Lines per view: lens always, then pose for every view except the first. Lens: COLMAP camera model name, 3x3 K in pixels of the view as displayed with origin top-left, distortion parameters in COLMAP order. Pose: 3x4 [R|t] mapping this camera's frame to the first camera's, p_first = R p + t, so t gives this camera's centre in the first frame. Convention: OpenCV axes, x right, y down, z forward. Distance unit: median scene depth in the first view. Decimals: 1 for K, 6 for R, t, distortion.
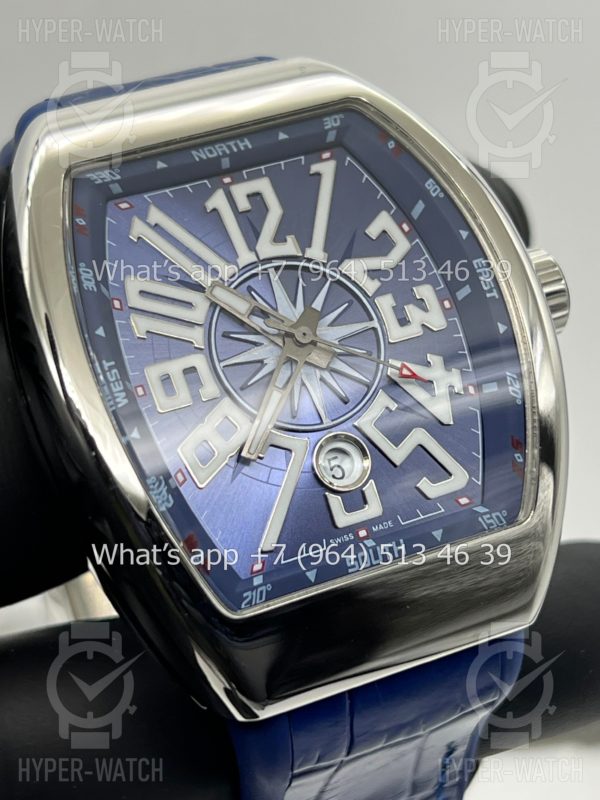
lens RADIAL K [[2042.3, 0, 337.4], [0, 2042.3, 400.0], [0, 0, 1]] dist [0.320488, 0.219829]
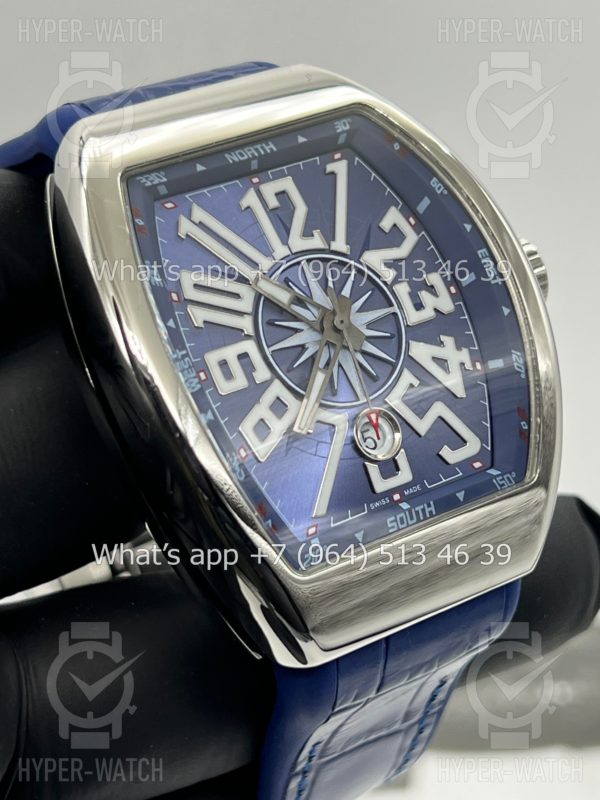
lens RADIAL K [[2042.3, 0, 337.4], [0, 2042.3, 400.0], [0, 0, 1]] dist [0.320488, 0.219829]
pose [[0.984540, -0.025015, 0.173362, -0.208149], [0.019075, 0.999175, 0.035843, -0.028350], [-0.174115, -0.031982, 0.984206, -0.096595]]
